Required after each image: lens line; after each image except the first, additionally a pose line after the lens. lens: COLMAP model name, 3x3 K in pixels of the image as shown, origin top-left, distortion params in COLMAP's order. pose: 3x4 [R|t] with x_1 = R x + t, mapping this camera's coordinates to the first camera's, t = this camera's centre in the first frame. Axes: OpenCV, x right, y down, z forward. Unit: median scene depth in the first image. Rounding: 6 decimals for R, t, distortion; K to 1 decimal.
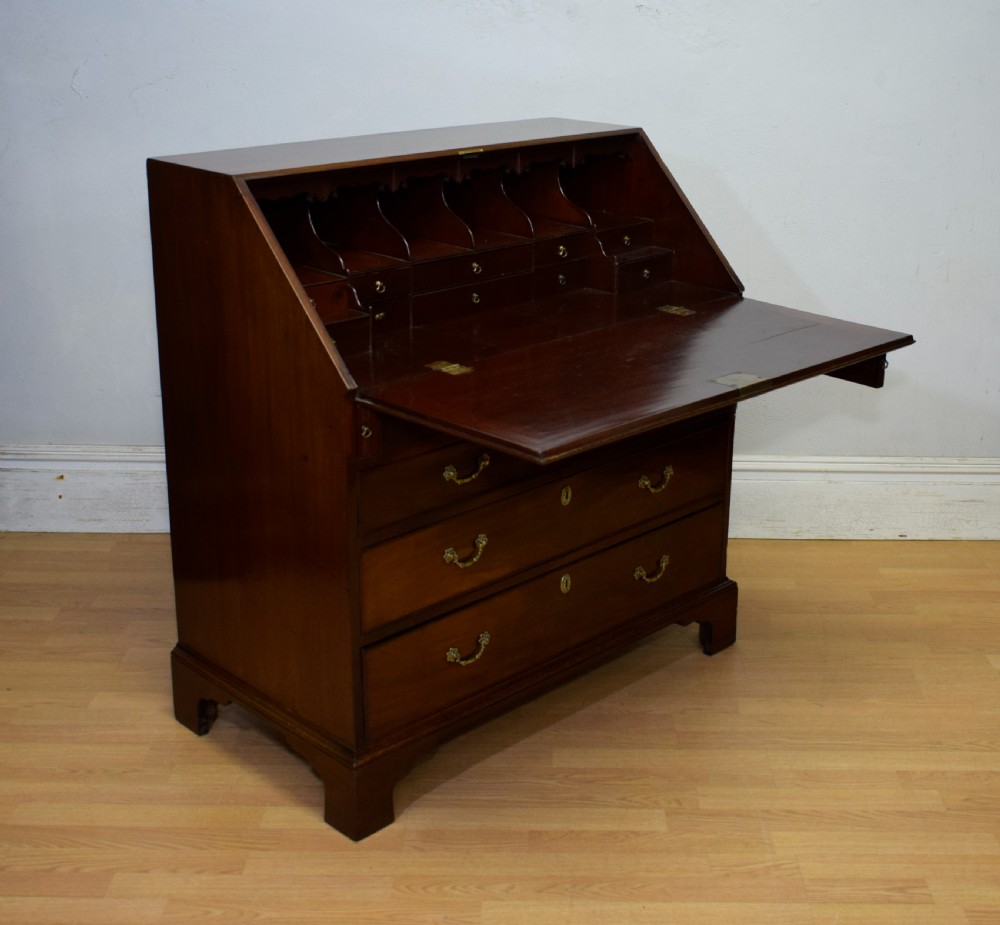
lens RADIAL K [[1356.6, 0, 545.7], [0, 1356.6, 431.3], [0, 0, 1]] dist [-0.012671, 0.000000]
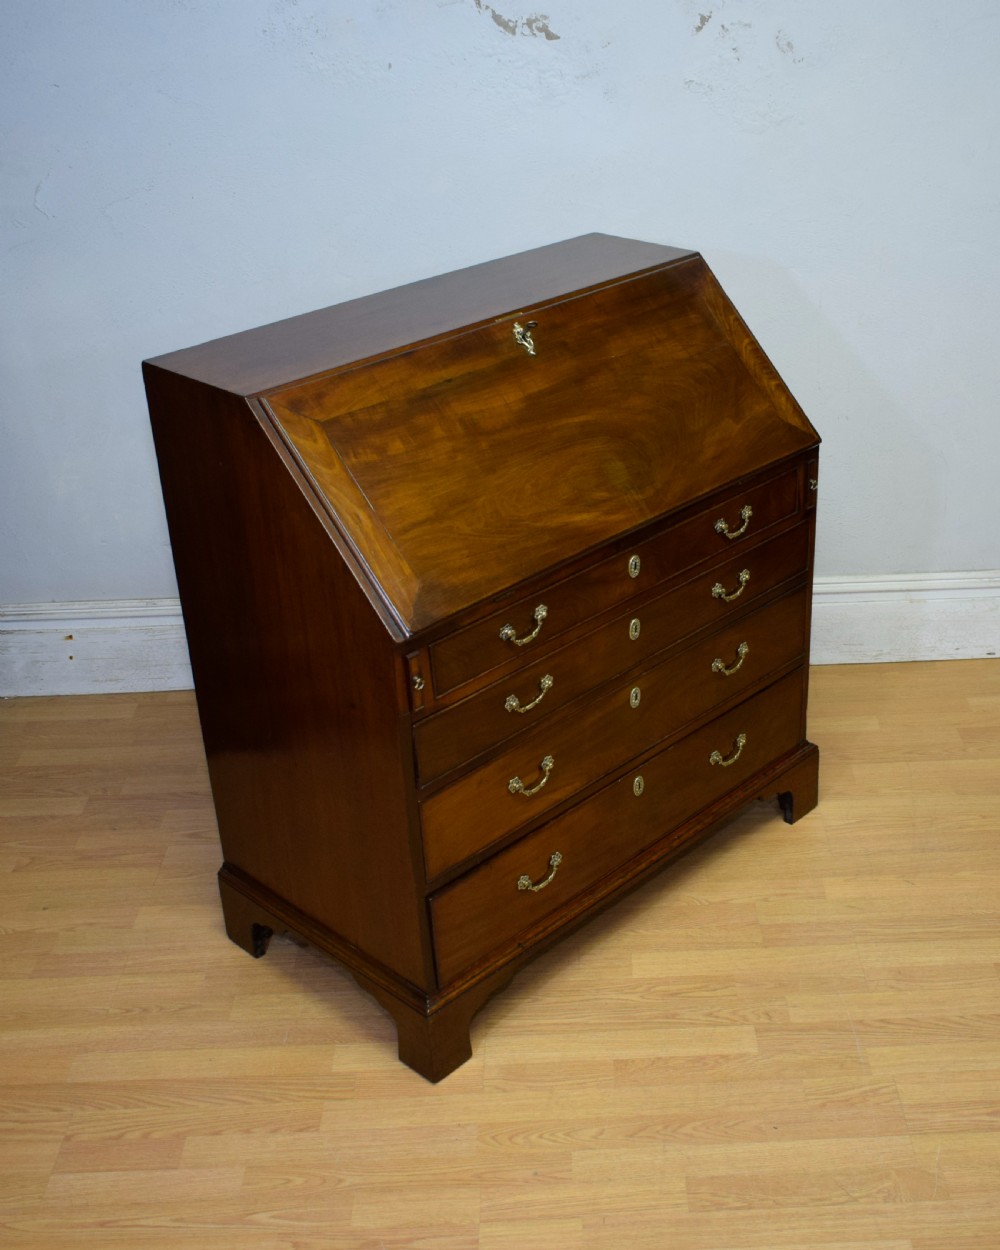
lens RADIAL K [[1473.2, 0, 604.9], [0, 1473.2, 656.7], [0, 0, 1]] dist [-0.017110, 0.000000]
pose [[0.998734, -0.048850, 0.011984, -0.017163], [0.045991, 0.983380, 0.175640, -0.166752], [-0.020365, -0.174866, 0.984382, 0.028160]]
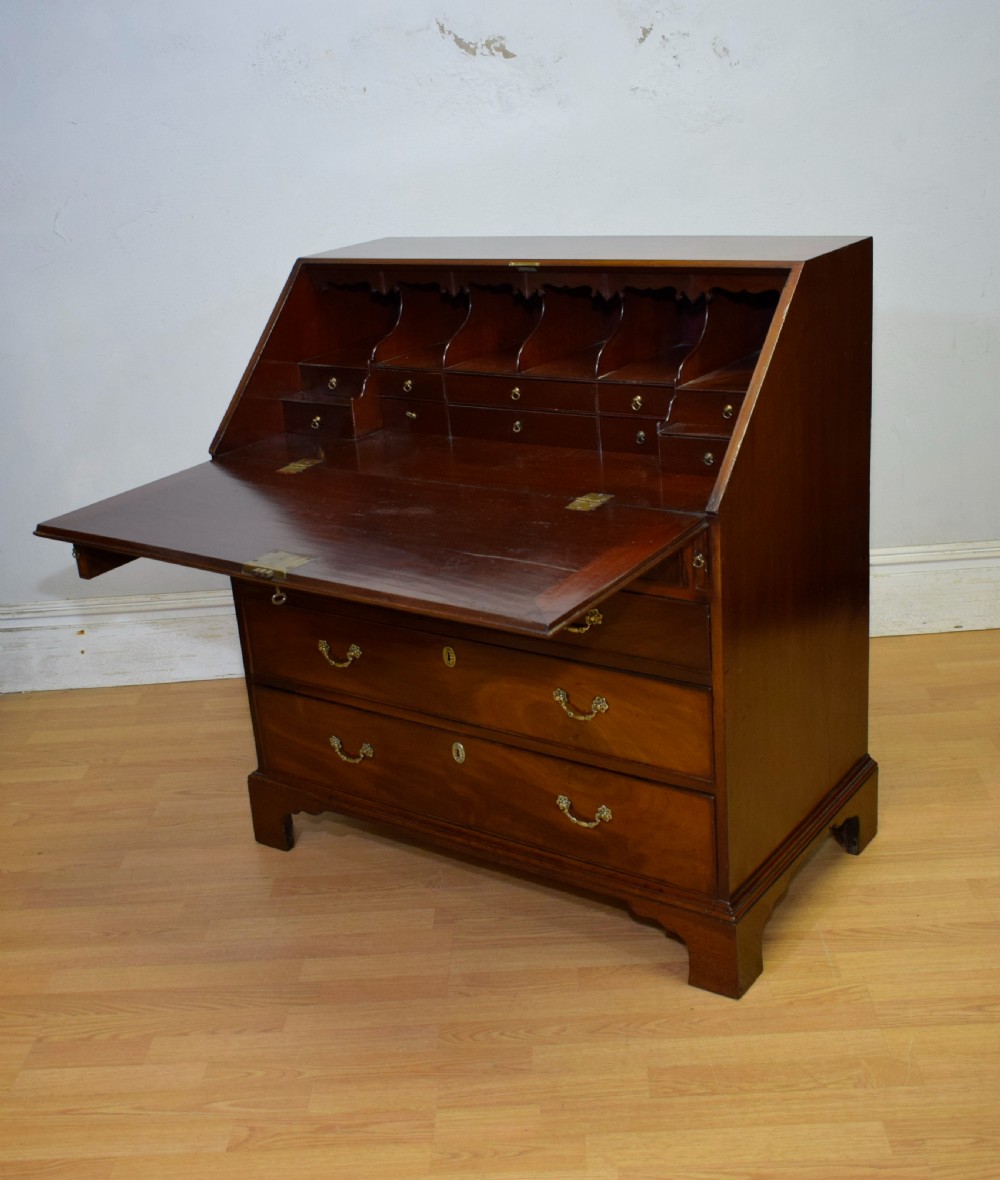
lens RADIAL K [[1373.5, 0, 503.8], [0, 1373.5, 588.7], [0, 0, 1]] dist [-0.016616, 0.000000]
pose [[0.995041, -0.077000, -0.062959, 0.016705], [0.078873, 0.996496, 0.027826, -0.001318], [0.060595, -0.032654, 0.997628, 0.045013]]
